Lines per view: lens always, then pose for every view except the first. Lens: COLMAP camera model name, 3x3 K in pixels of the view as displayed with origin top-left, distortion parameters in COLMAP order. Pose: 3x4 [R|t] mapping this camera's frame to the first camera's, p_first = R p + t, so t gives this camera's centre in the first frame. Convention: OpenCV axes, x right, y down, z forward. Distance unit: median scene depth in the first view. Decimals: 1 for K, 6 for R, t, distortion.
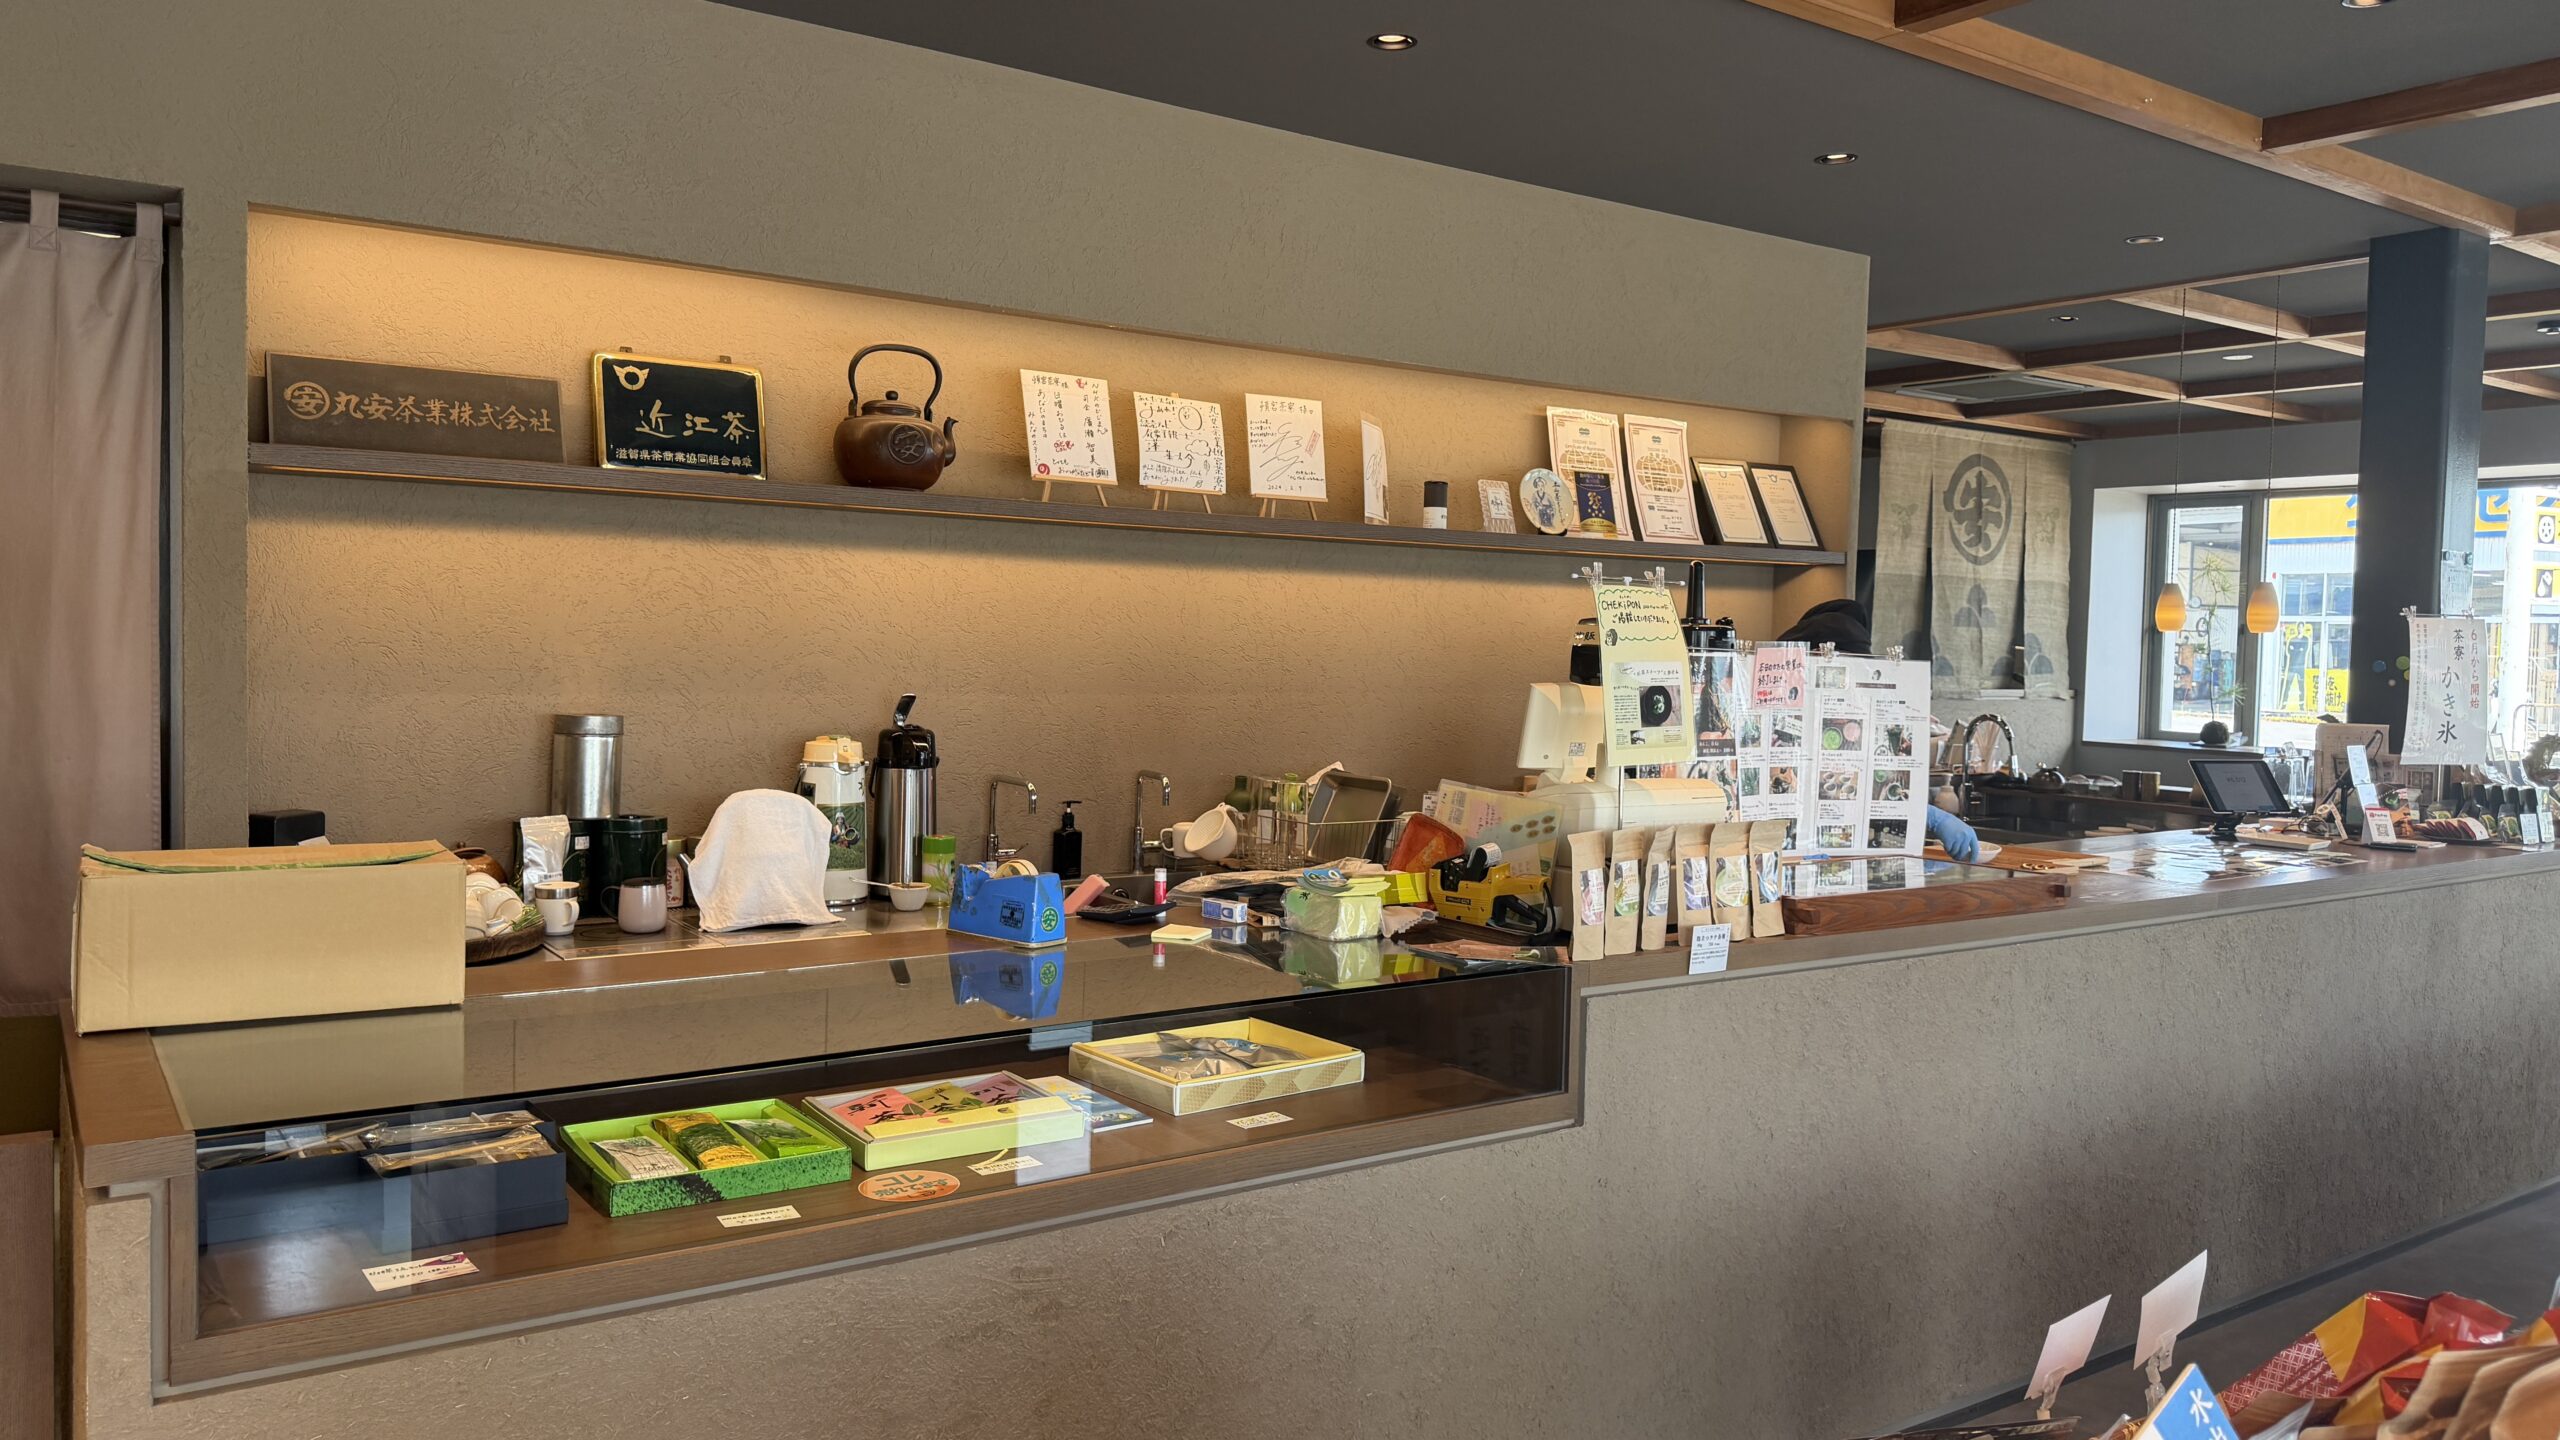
lens RADIAL K [[1834.7, 0, 1280.0], [0, 1834.7, 720.0], [0, 0, 1]] dist [-0.001052, -0.003034]
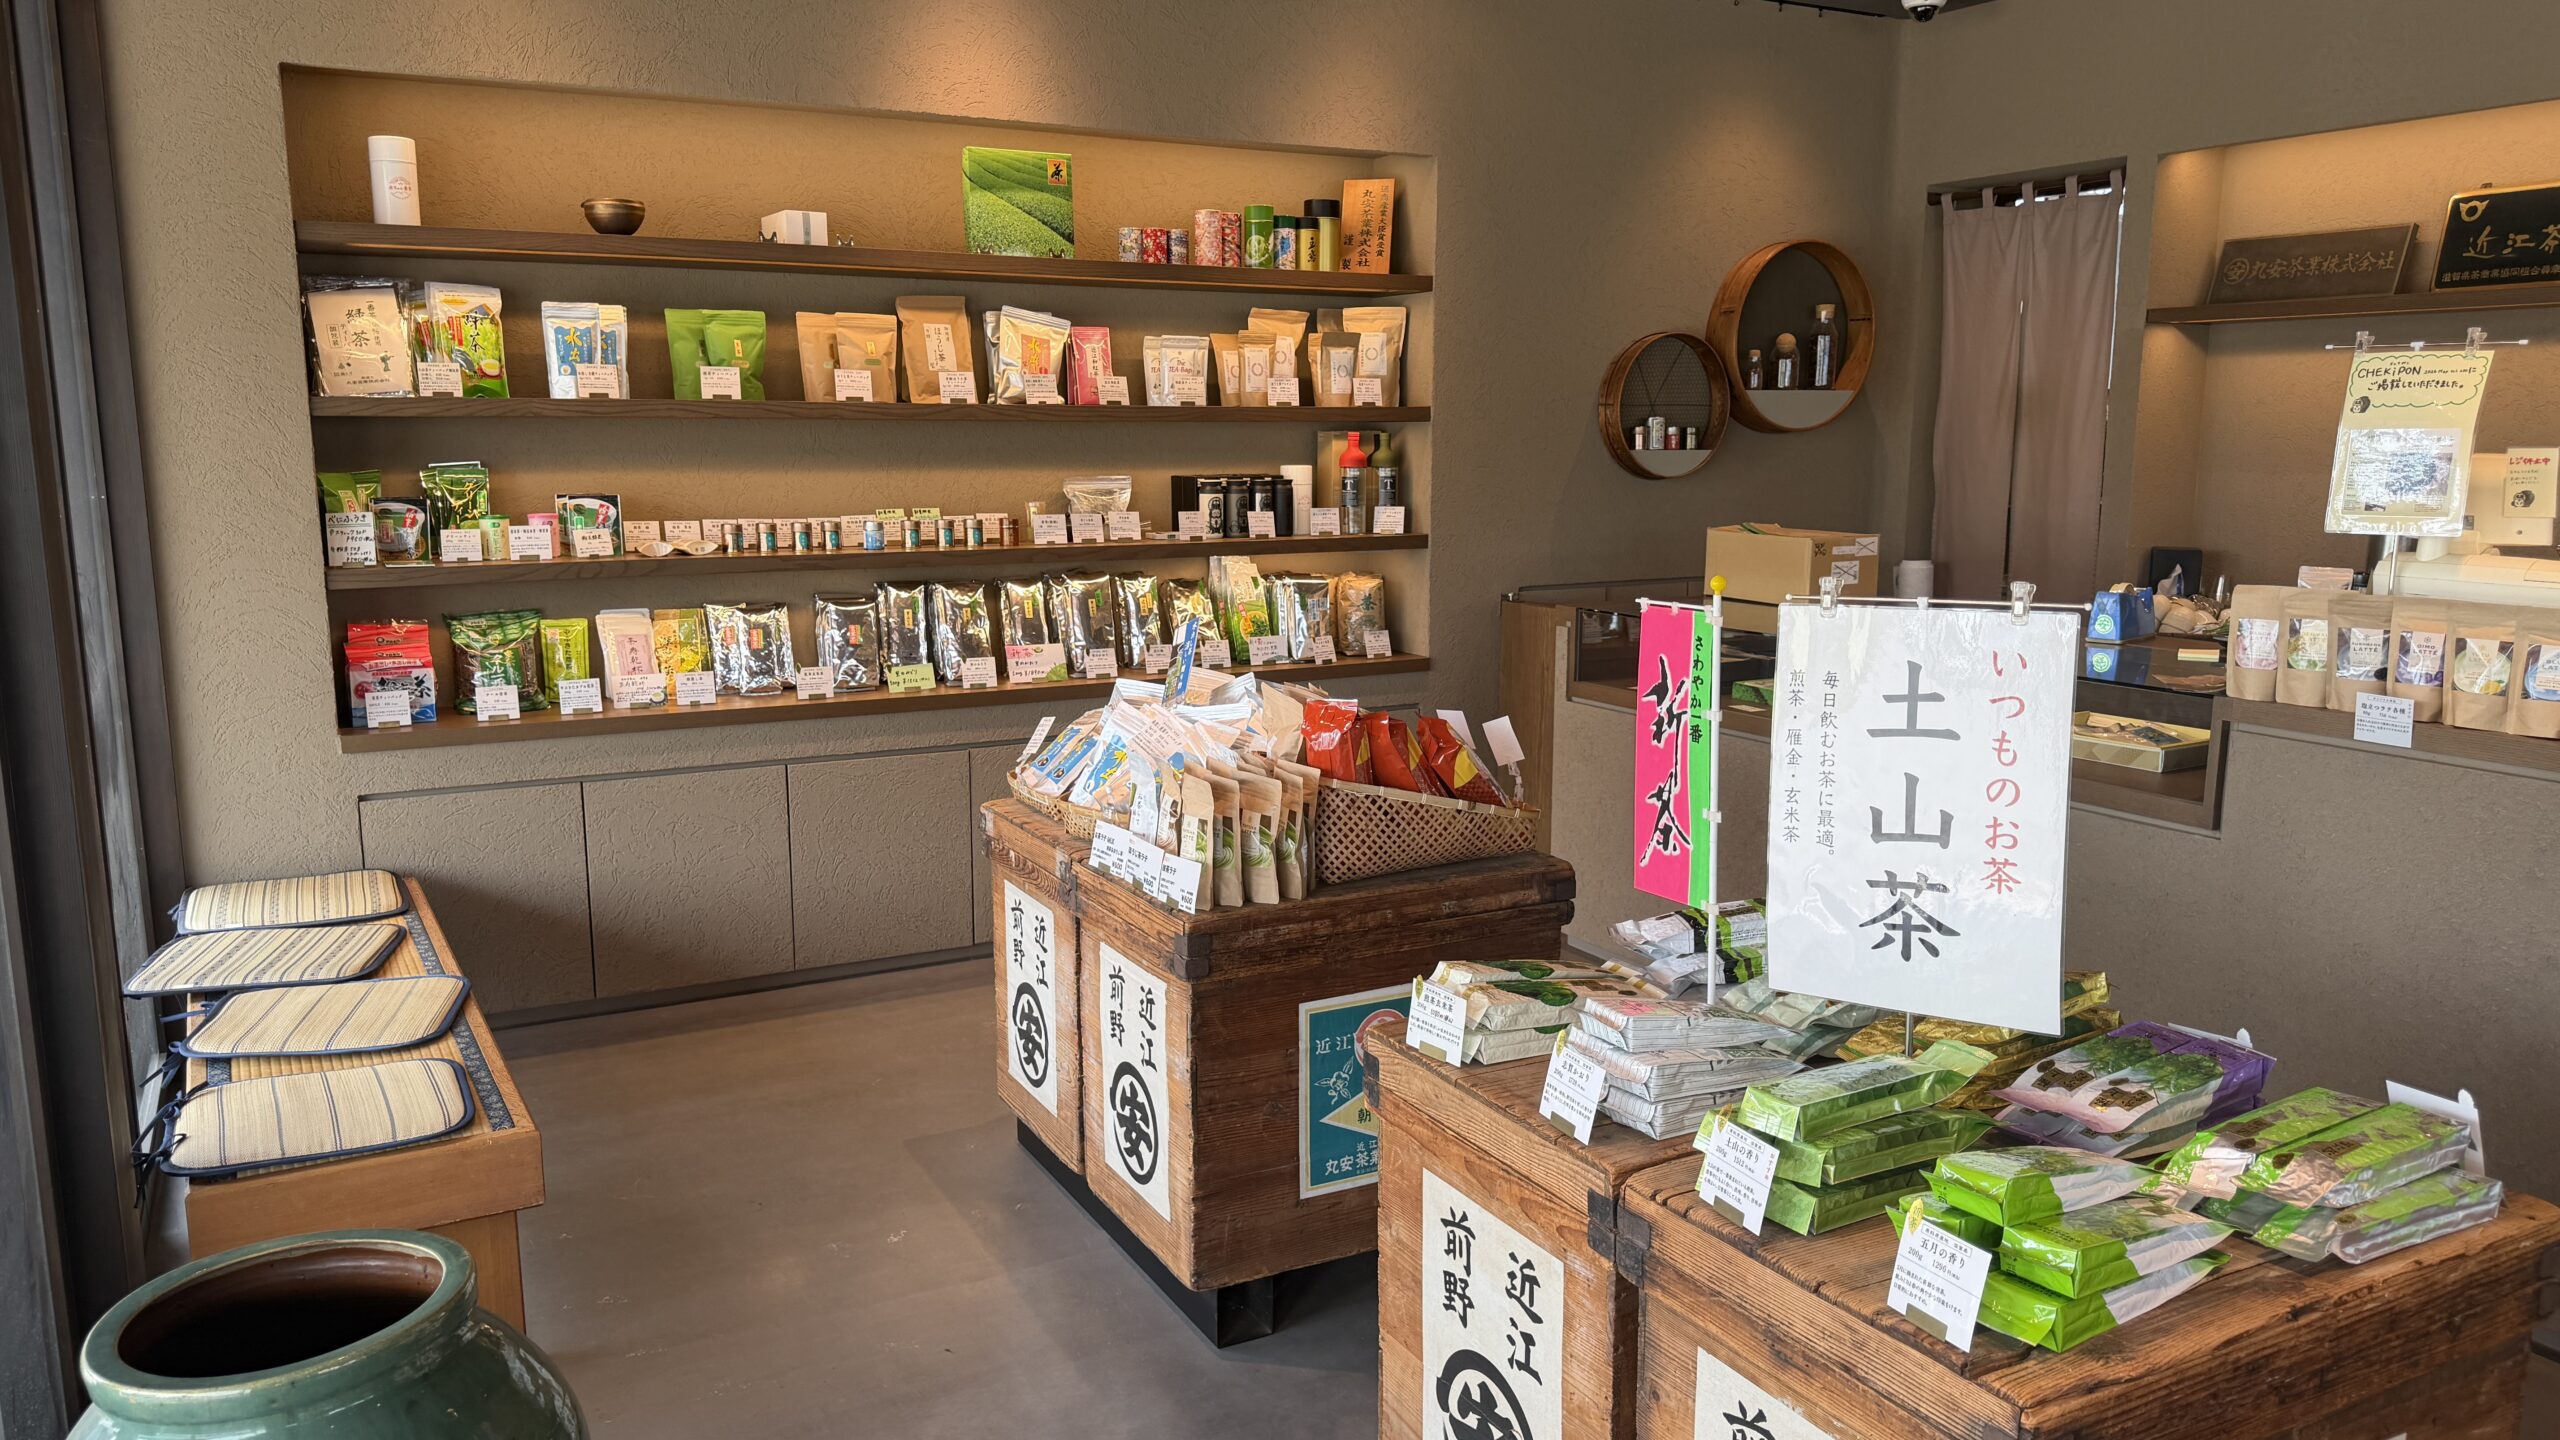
lens RADIAL K [[1834.7, 0, 1280.0], [0, 1834.7, 720.0], [0, 0, 1]] dist [-0.001052, -0.003034]
pose [[-0.130752, 0.134887, -0.982196, 1.186559], [-0.050019, 0.988542, 0.142418, 0.012701], [0.990153, 0.067750, -0.122507, 0.490426]]
